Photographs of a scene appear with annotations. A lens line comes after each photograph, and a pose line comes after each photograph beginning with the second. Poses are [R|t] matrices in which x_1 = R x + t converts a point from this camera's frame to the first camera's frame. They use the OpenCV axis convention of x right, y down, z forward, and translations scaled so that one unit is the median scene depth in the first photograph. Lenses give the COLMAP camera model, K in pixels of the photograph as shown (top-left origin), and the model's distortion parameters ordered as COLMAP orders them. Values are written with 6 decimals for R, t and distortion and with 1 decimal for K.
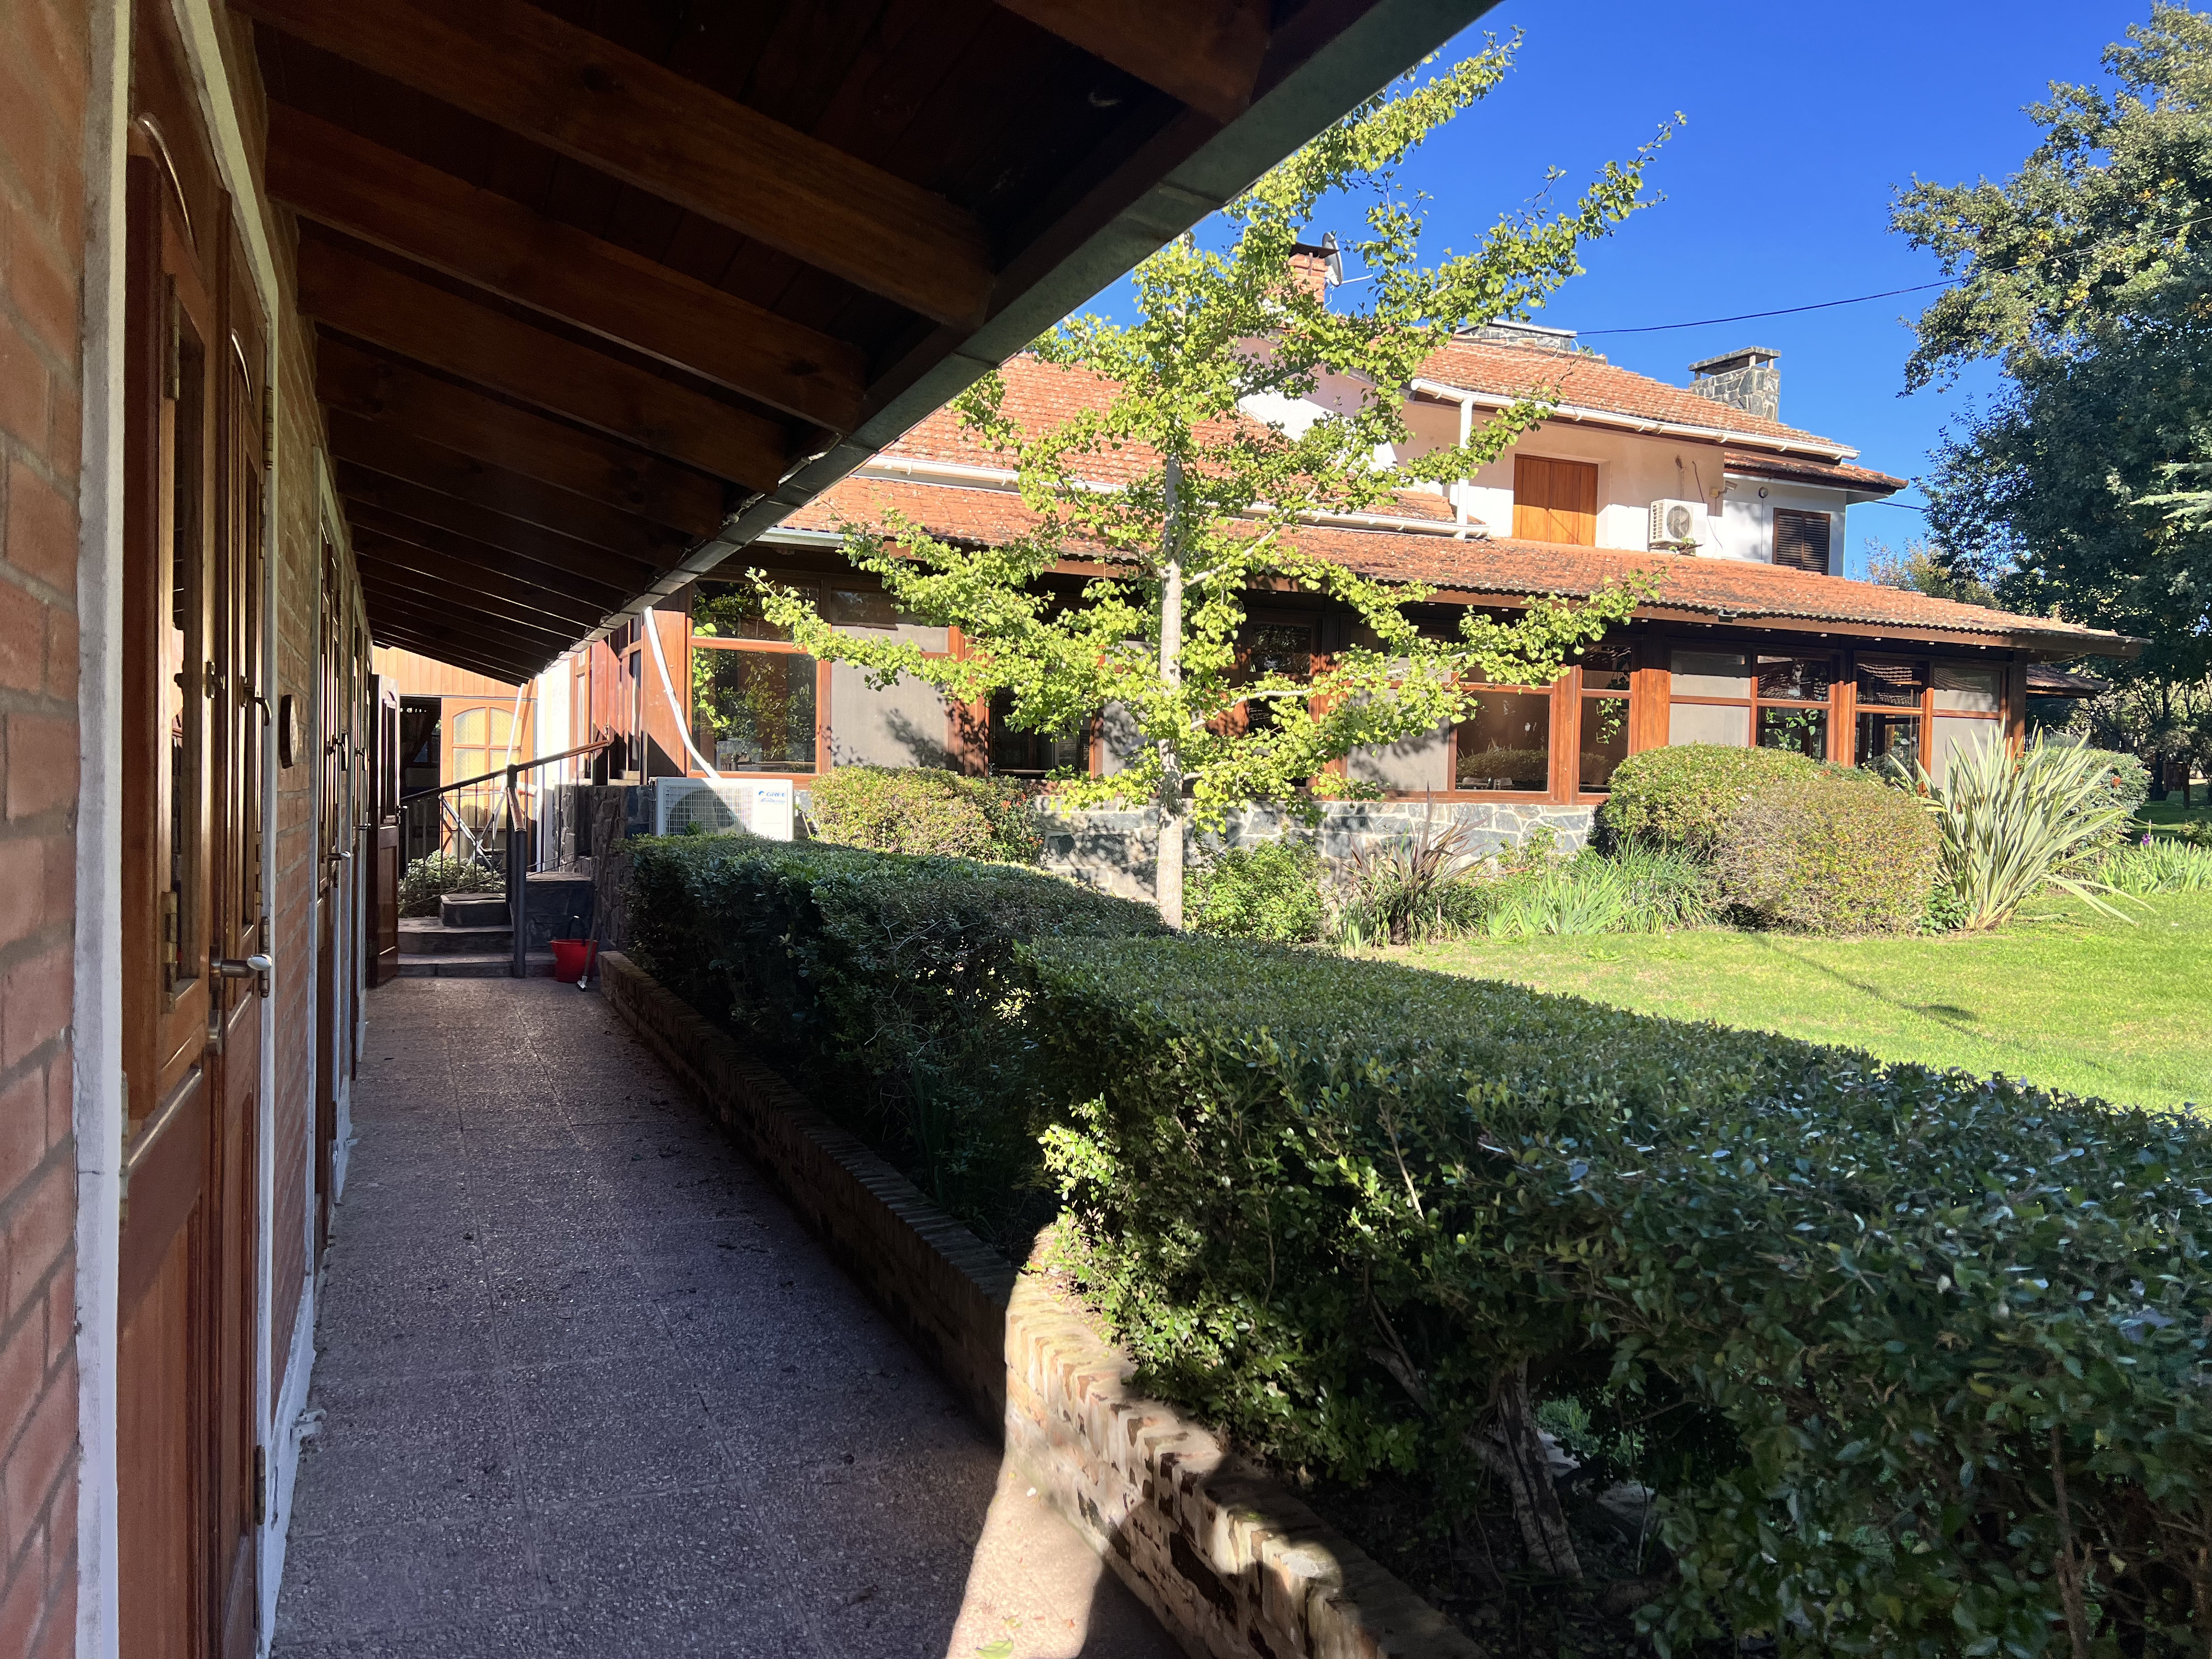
lens RADIAL K [[1652.4, 0, 1106.0], [0, 1652.4, 829.5], [0, 0, 1]] dist [0.061512, -0.064877]
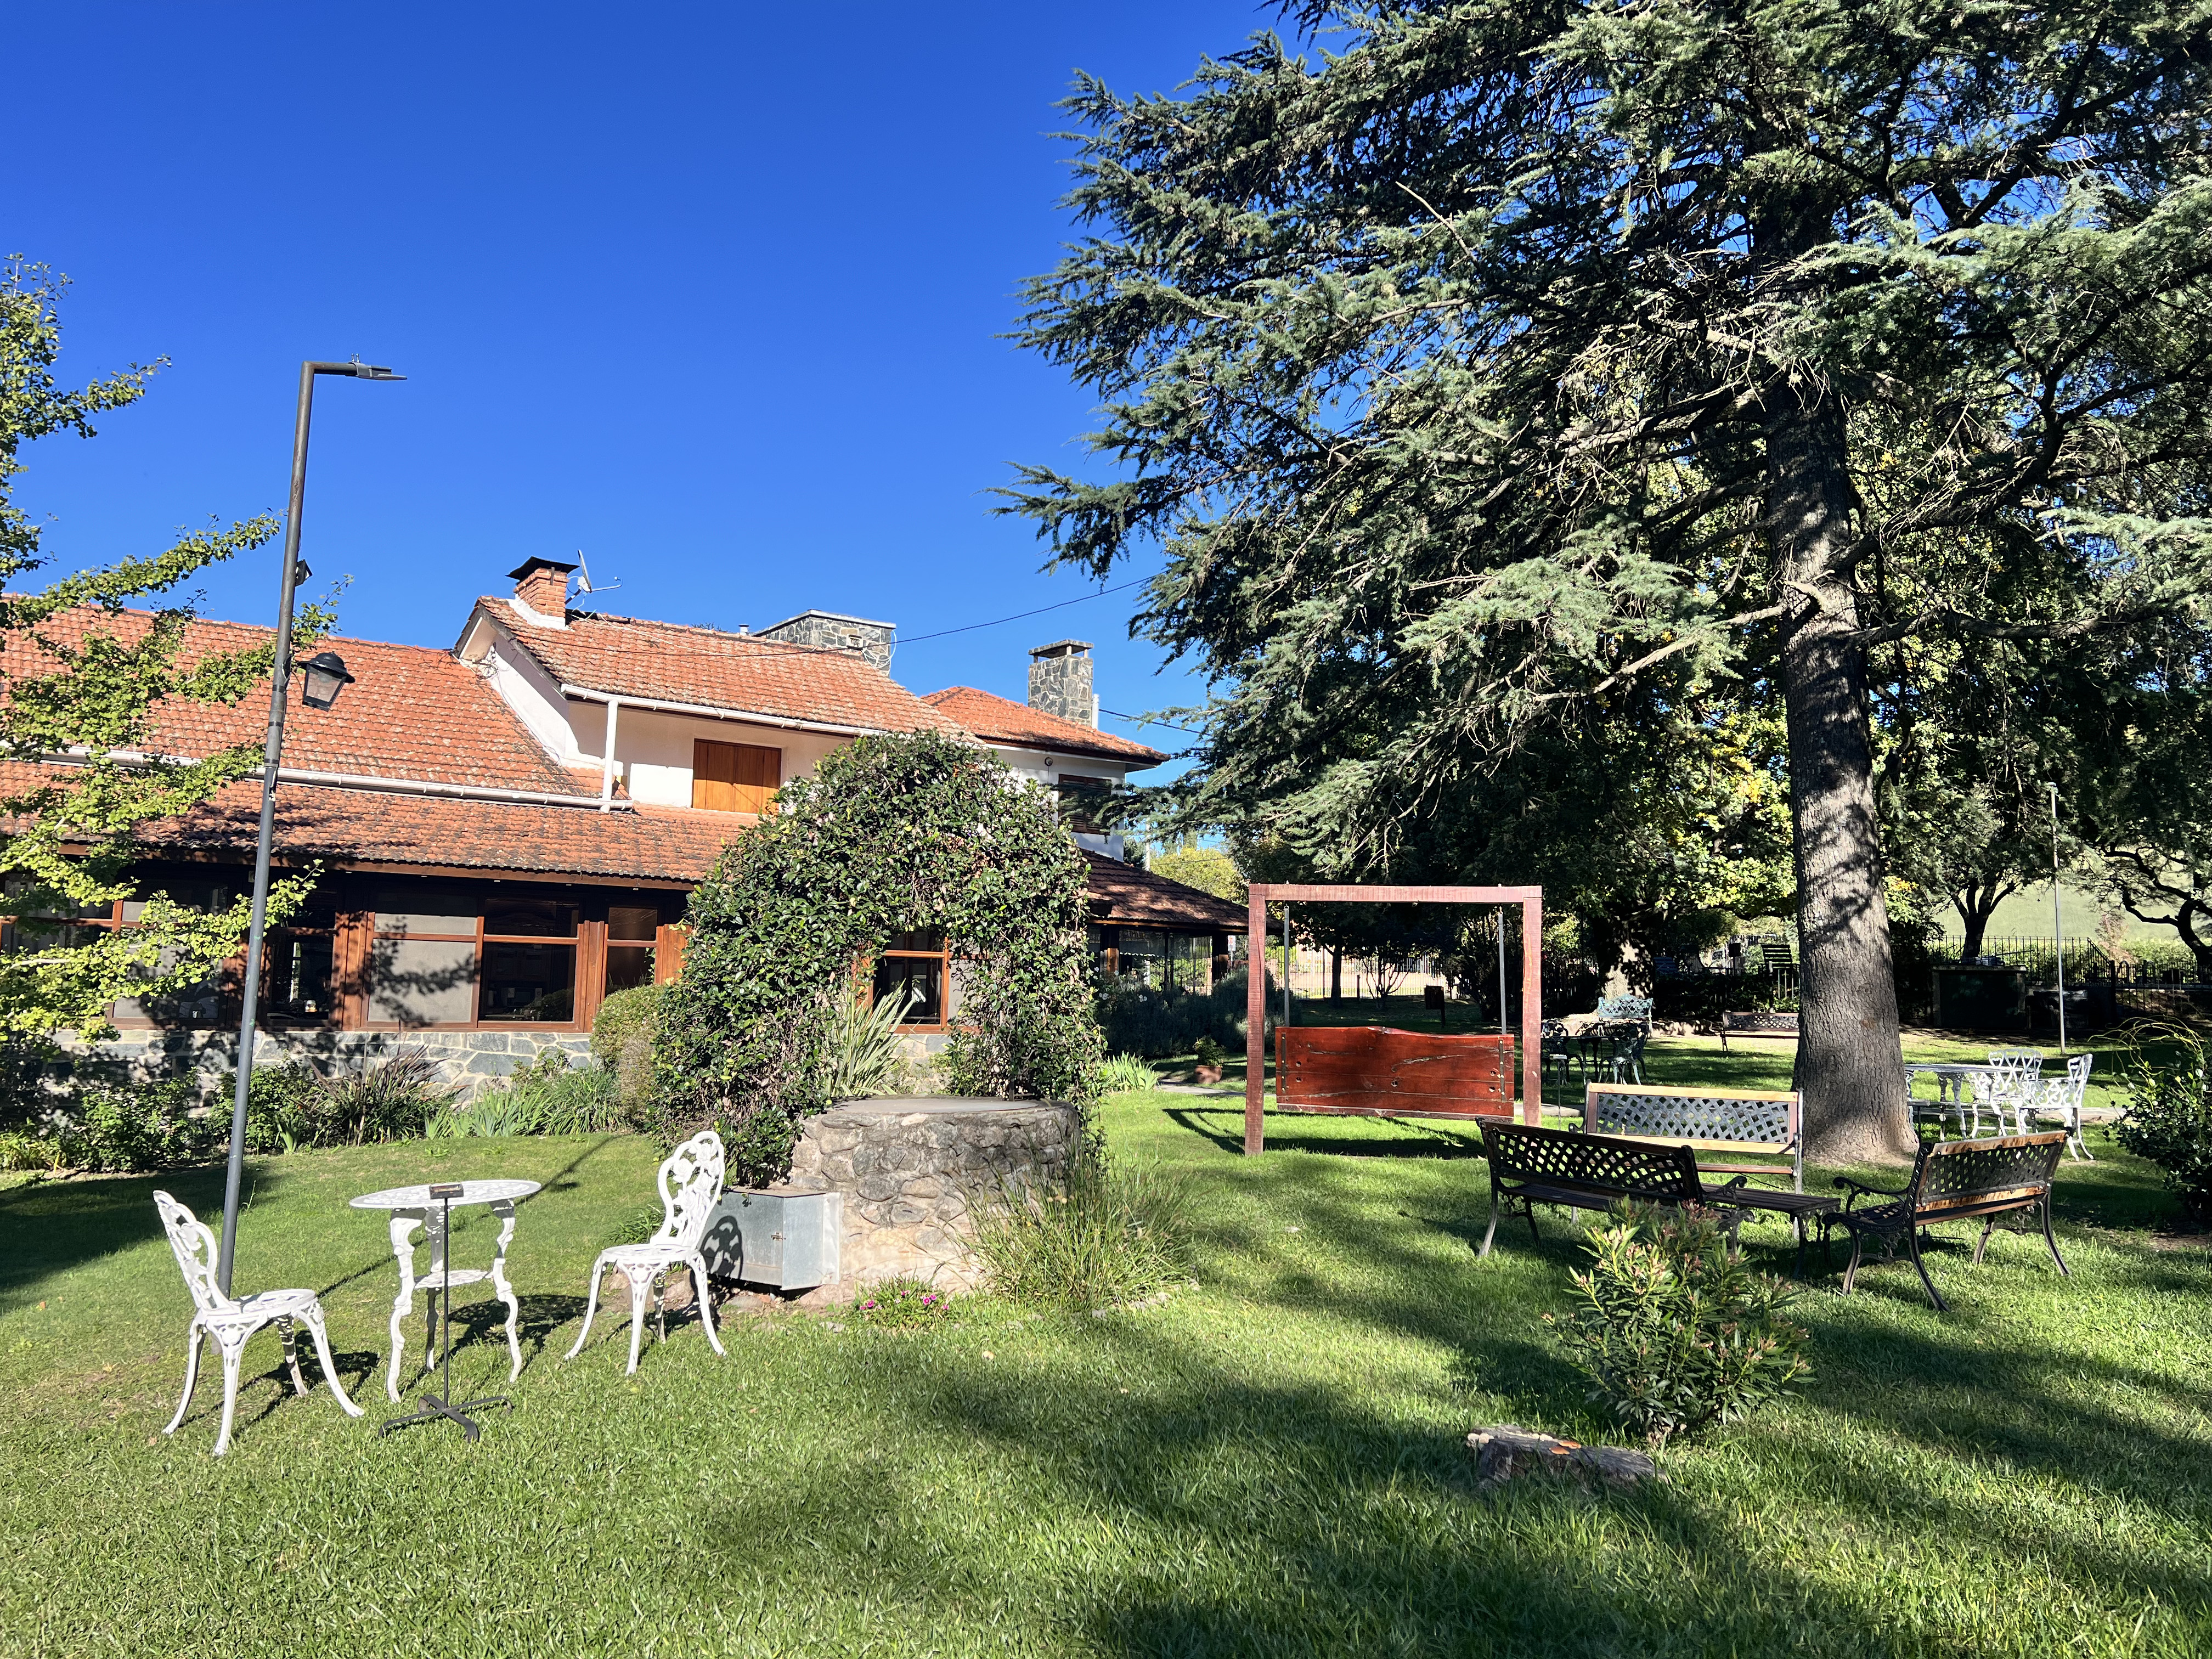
lens RADIAL K [[1652.4, 0, 1106.0], [0, 1652.4, 829.5], [0, 0, 1]] dist [0.061512, -0.064877]
pose [[0.984114, 0.017045, 0.176719, 0.366139], [0.005576, 0.991922, -0.126728, -0.004068], [-0.177451, 0.125700, 0.976069, -0.265217]]
